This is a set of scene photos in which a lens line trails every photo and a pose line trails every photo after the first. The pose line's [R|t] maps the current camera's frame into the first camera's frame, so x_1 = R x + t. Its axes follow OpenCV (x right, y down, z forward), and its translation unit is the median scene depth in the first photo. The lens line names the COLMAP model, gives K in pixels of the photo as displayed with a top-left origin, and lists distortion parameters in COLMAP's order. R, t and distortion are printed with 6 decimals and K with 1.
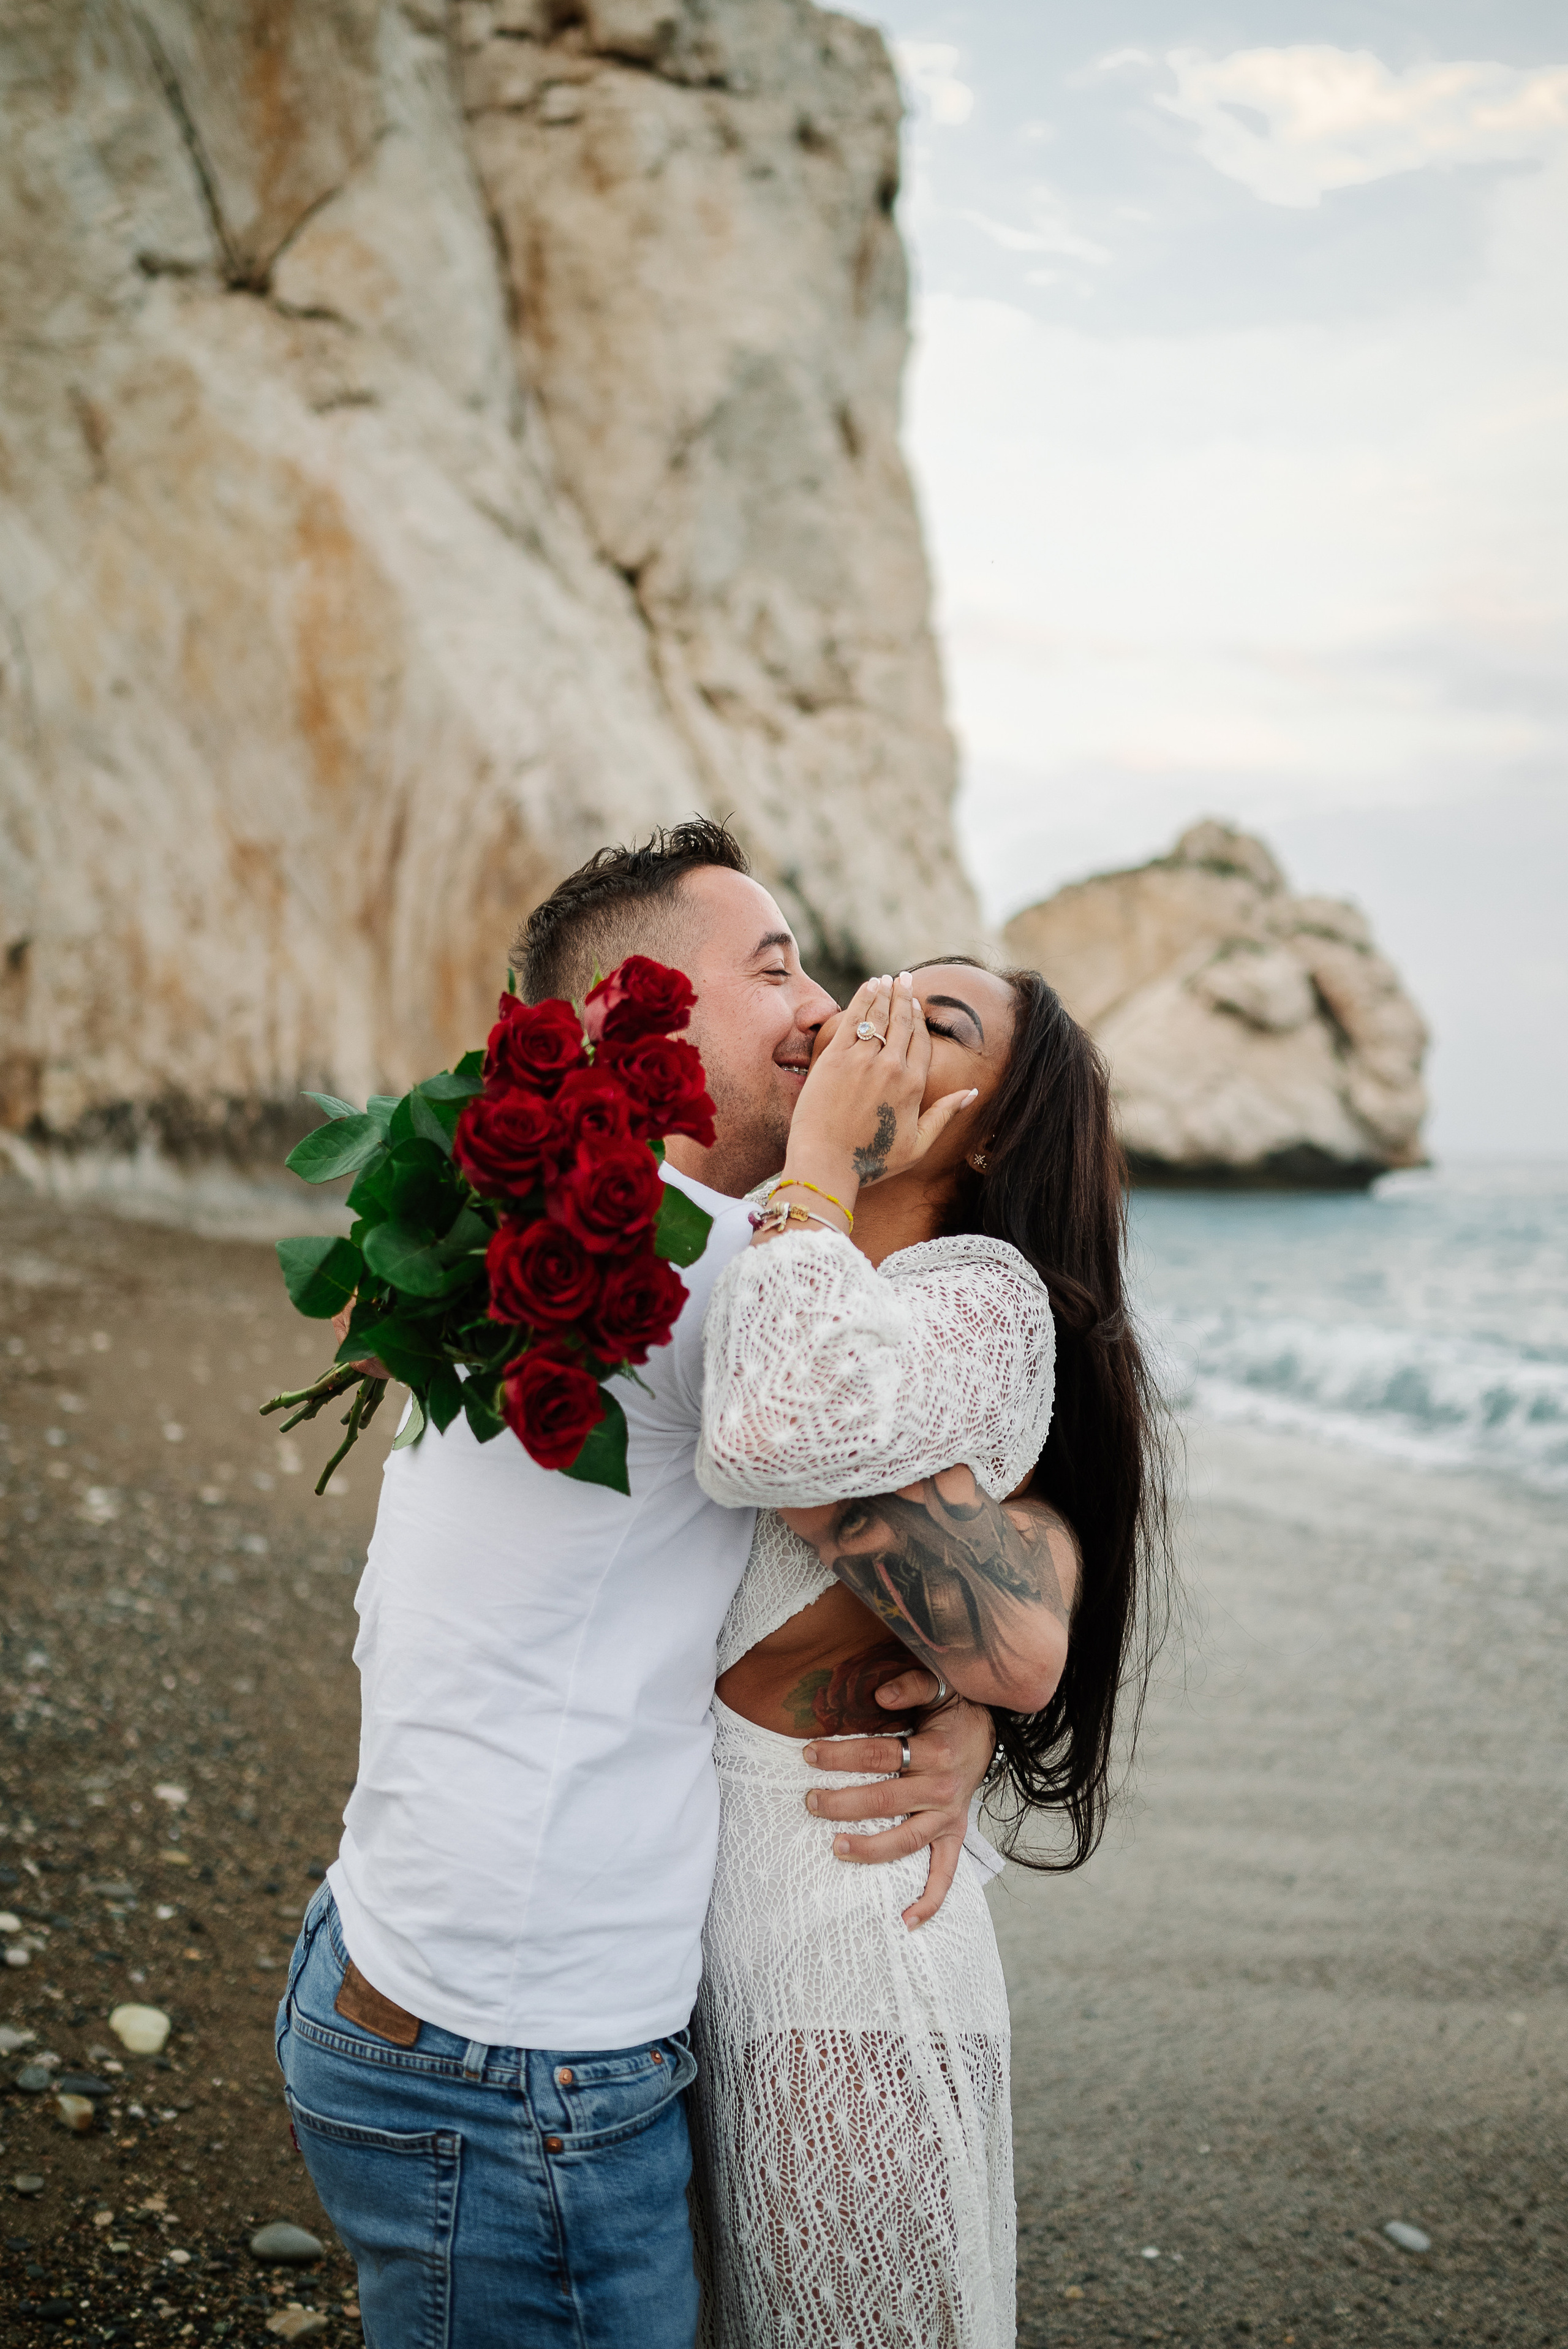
lens RADIAL K [[2164.7, 0, 784.0], [0, 2164.7, 1174.5], [0, 0, 1]] dist [0.013458, -0.002141]
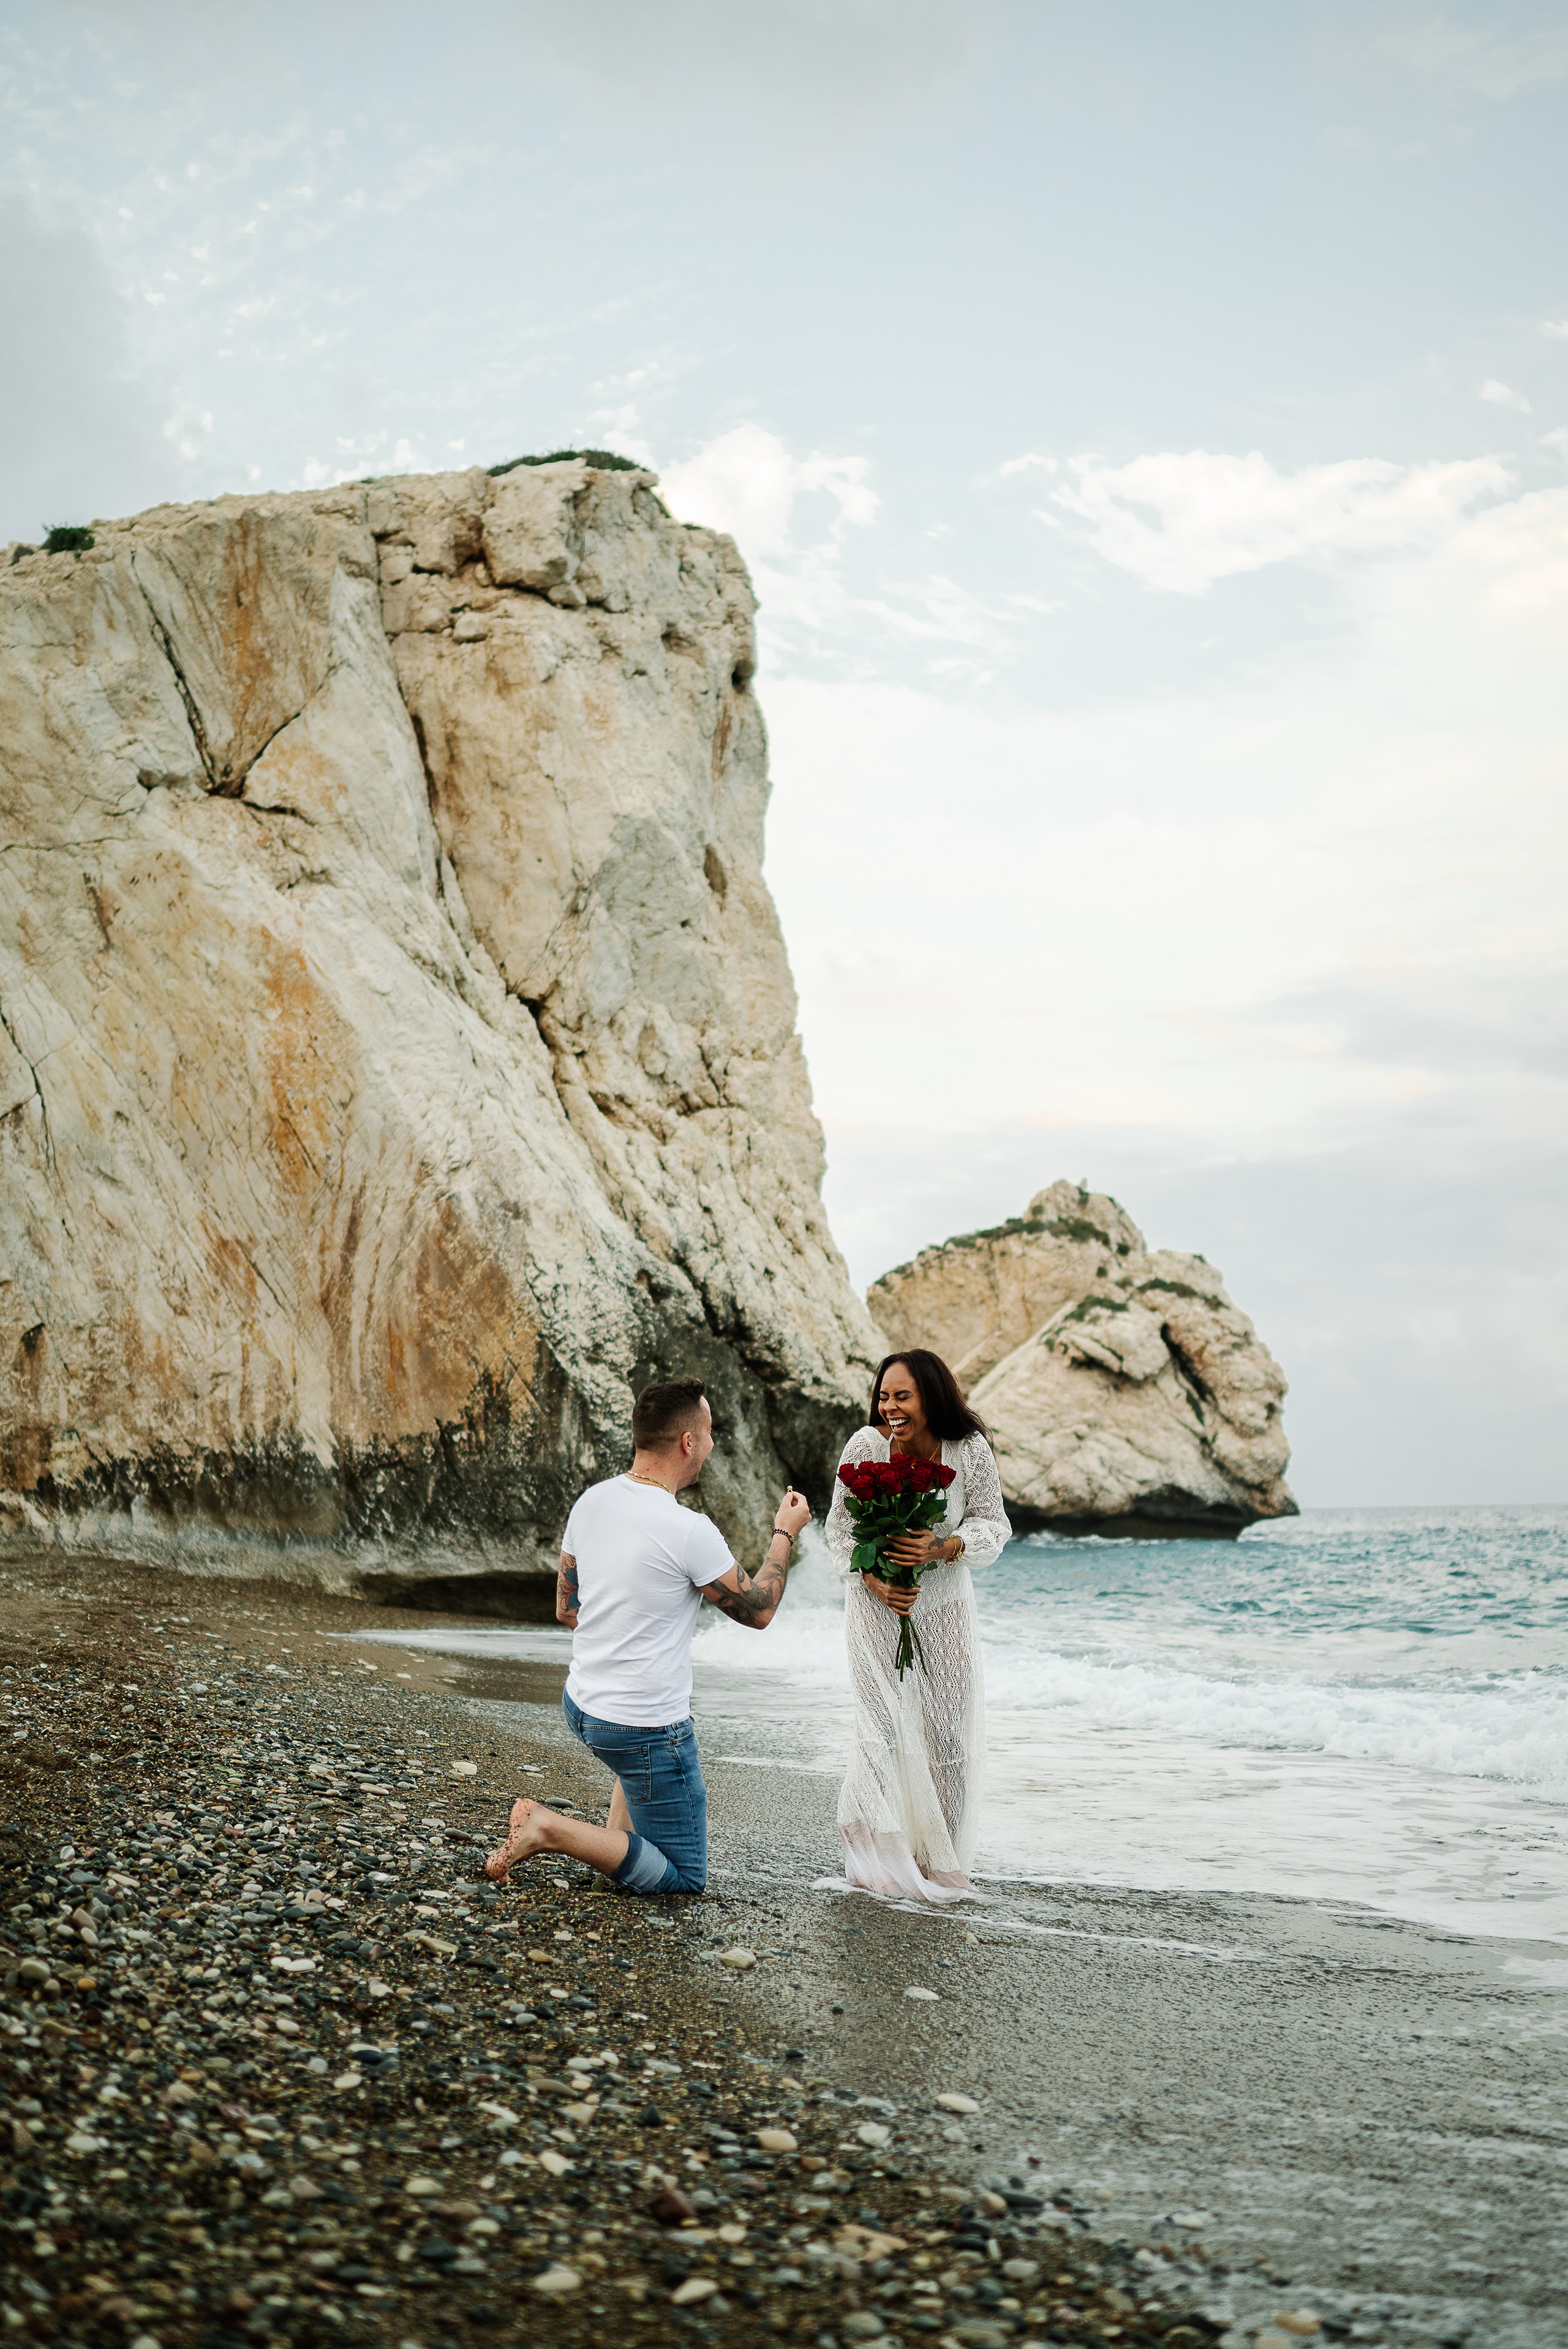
lens RADIAL K [[2164.7, 0, 784.0], [0, 2164.7, 1174.5], [0, 0, 1]] dist [0.013458, -0.002141]
pose [[0.997773, -0.027522, 0.060756, -0.012366], [0.037427, 0.984998, -0.168460, 0.022049], [-0.055208, 0.170359, 0.983834, -0.181023]]
